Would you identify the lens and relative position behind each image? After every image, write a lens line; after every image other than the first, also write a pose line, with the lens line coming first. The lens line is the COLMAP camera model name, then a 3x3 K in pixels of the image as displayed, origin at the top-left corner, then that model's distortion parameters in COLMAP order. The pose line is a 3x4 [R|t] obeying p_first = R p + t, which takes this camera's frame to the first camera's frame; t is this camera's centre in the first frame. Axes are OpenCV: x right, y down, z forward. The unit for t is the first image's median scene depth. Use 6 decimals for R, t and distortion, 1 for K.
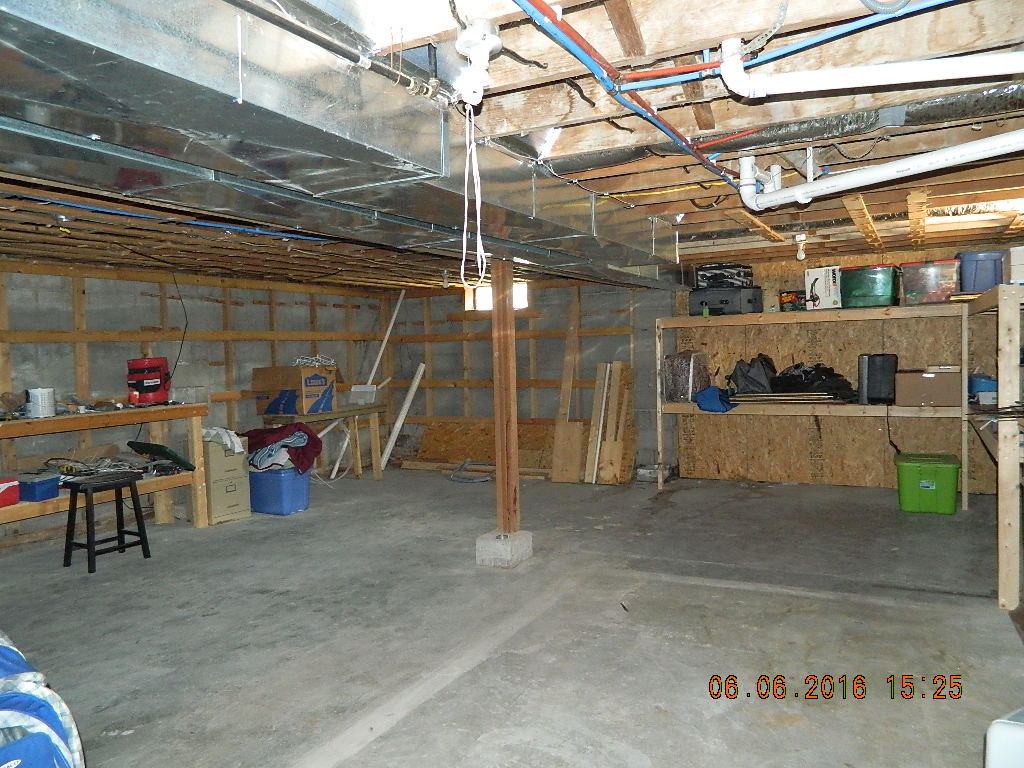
lens RADIAL K [[763.4, 0, 512.0], [0, 763.4, 384.0], [0, 0, 1]] dist [0.004566, 0.004939]
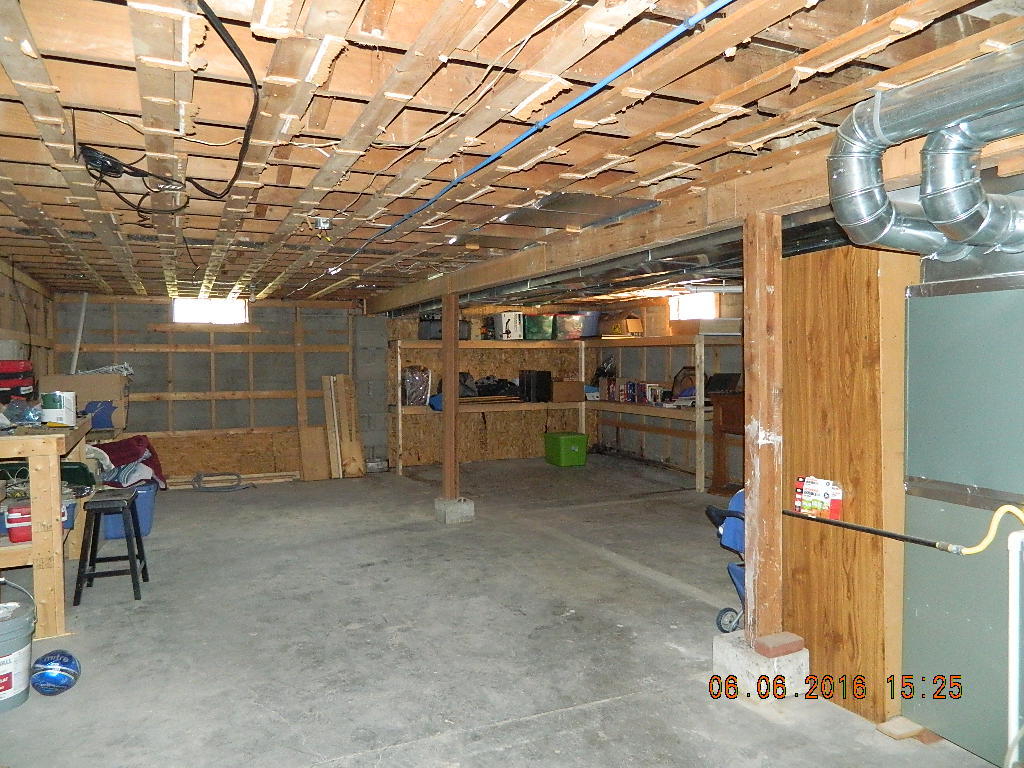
lens RADIAL K [[763.4, 0, 512.0], [0, 763.4, 384.0], [0, 0, 1]] dist [0.004566, 0.004939]
pose [[0.617412, -0.001154, 0.786639, -1.078274], [0.026456, 0.999464, -0.019298, 0.025274], [-0.786195, 0.032726, 0.617111, 0.101844]]
